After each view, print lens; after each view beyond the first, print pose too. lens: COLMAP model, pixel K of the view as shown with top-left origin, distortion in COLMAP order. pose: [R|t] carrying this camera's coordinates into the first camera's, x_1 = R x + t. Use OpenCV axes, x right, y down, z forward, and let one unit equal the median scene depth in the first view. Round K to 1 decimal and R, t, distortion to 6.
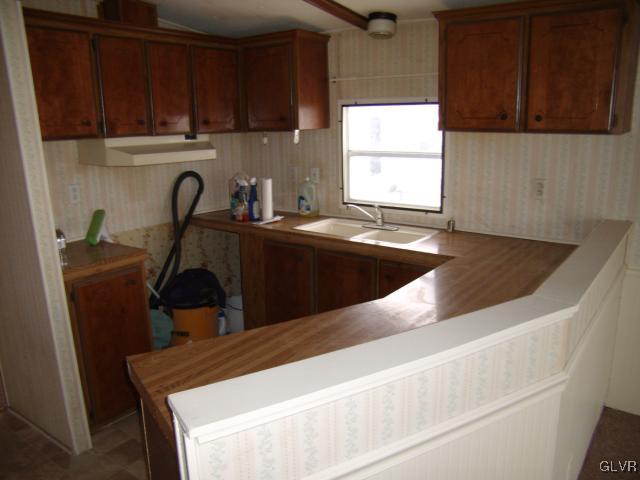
lens RADIAL K [[527.1, 0, 320.0], [0, 527.1, 240.0], [0, 0, 1]] dist [-0.182172, 0.173201]
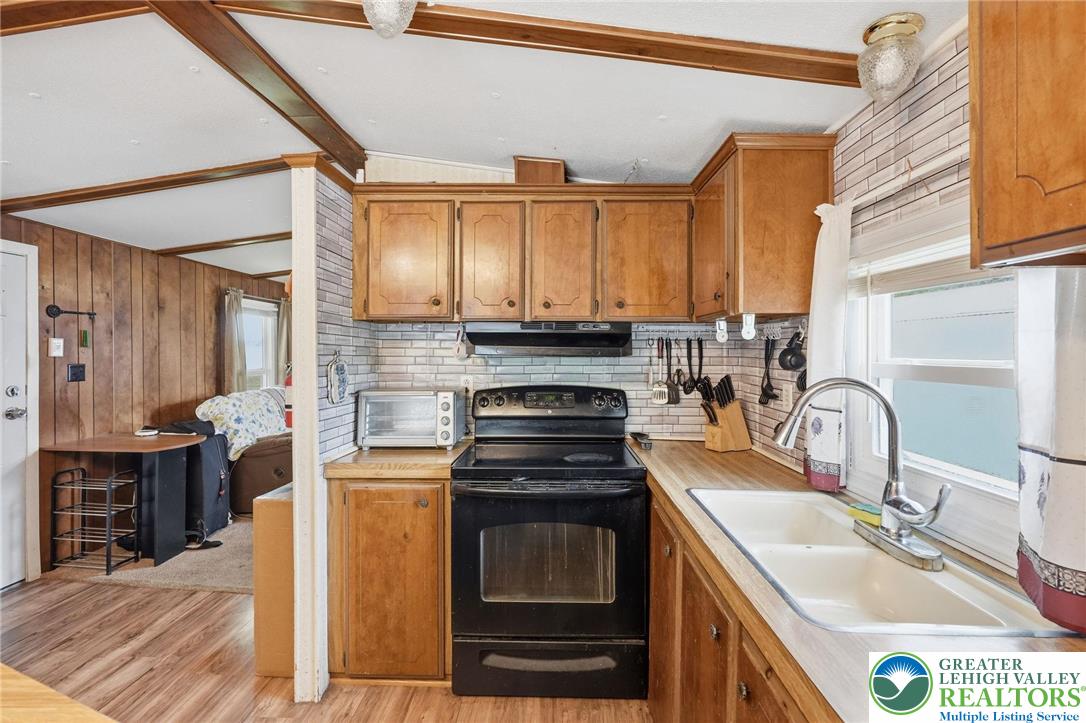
lens RADIAL K [[490.5, 0, 548.5], [0, 490.5, 357.3], [0, 0, 1]] dist [-0.000055, -0.000136]
pose [[0.583138, 0.030222, -0.811811, 0.328471], [-0.196236, 0.974955, -0.104664, -0.088401], [0.788316, 0.220340, 0.574464, 0.688469]]
